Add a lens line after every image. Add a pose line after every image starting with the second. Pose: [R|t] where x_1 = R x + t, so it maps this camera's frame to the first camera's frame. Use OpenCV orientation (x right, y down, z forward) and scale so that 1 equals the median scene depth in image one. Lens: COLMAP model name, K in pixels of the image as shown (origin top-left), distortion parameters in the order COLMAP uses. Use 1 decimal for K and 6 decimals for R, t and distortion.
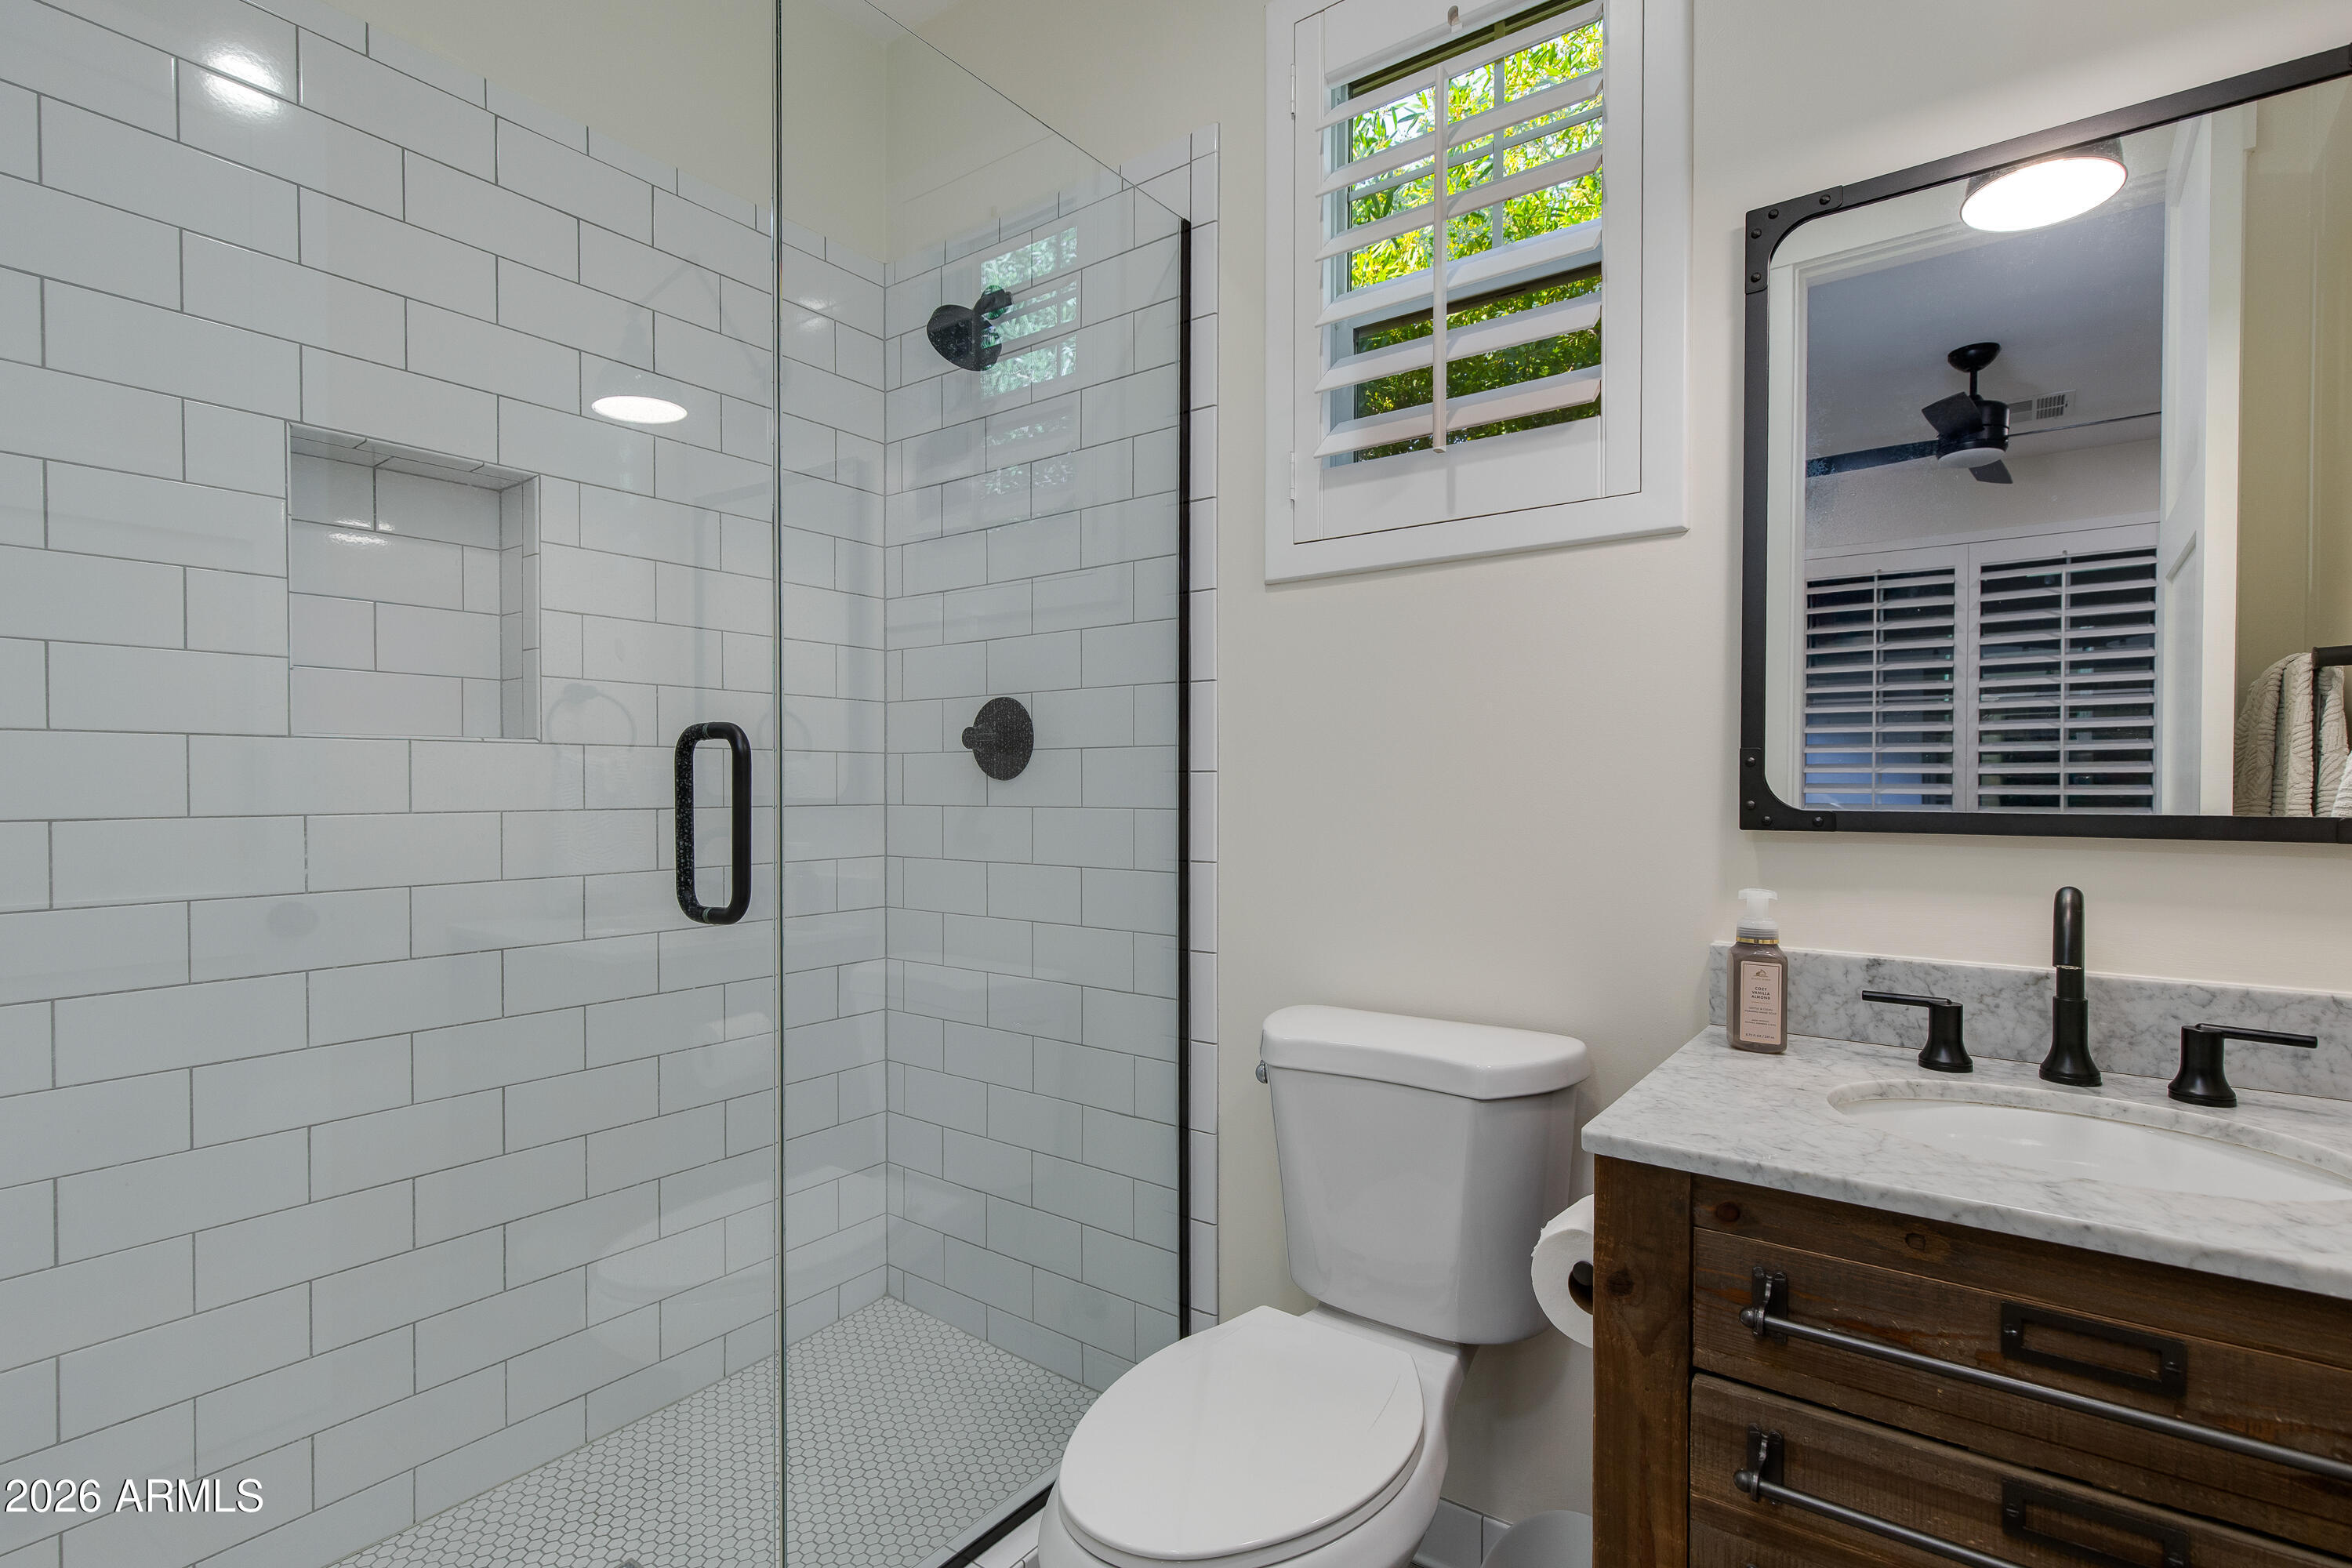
lens RADIAL K [[1055.2, 0, 1175.4], [0, 1055.2, 790.2], [0, 0, 1]] dist [0.010405, -0.000517]
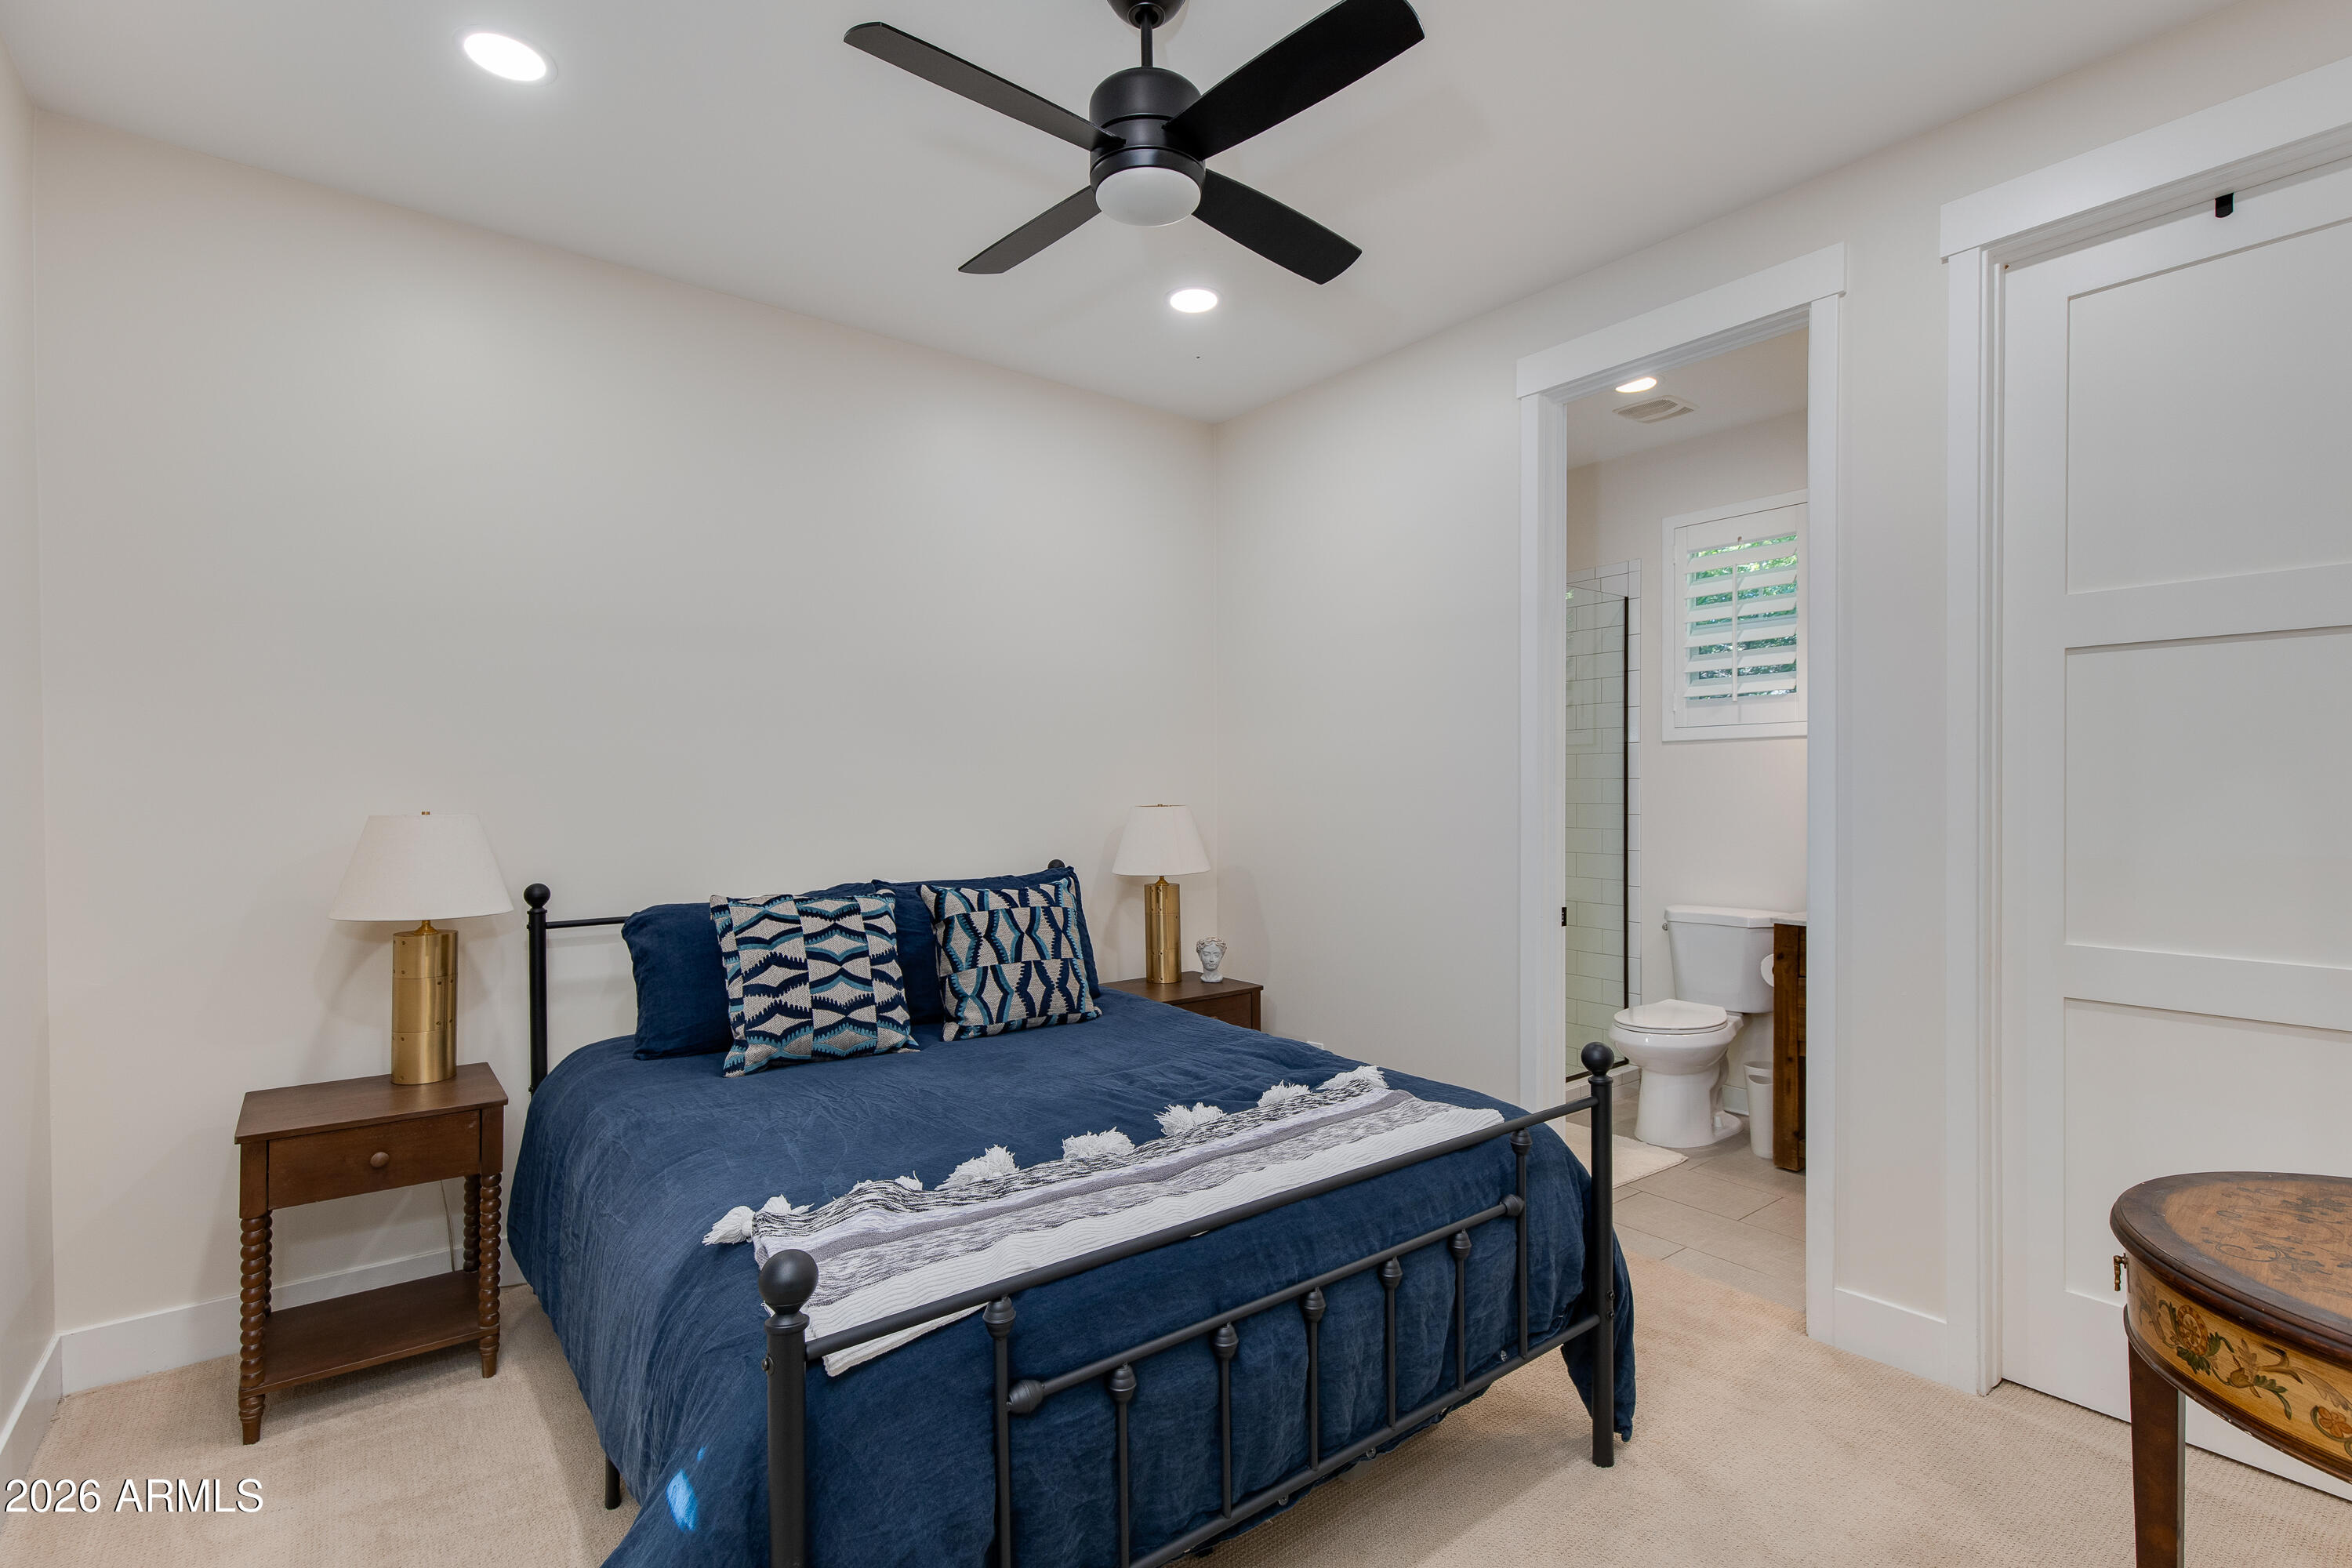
lens RADIAL K [[1055.2, 0, 1182.6], [0, 1055.2, 791.7], [0, 0, 1]] dist [0.010405, -0.000517]
pose [[0.966780, 0.001433, -0.255604, -0.368491], [-0.004317, 0.999933, -0.010724, -0.040690], [0.255572, 0.011471, 0.966722, -1.700543]]
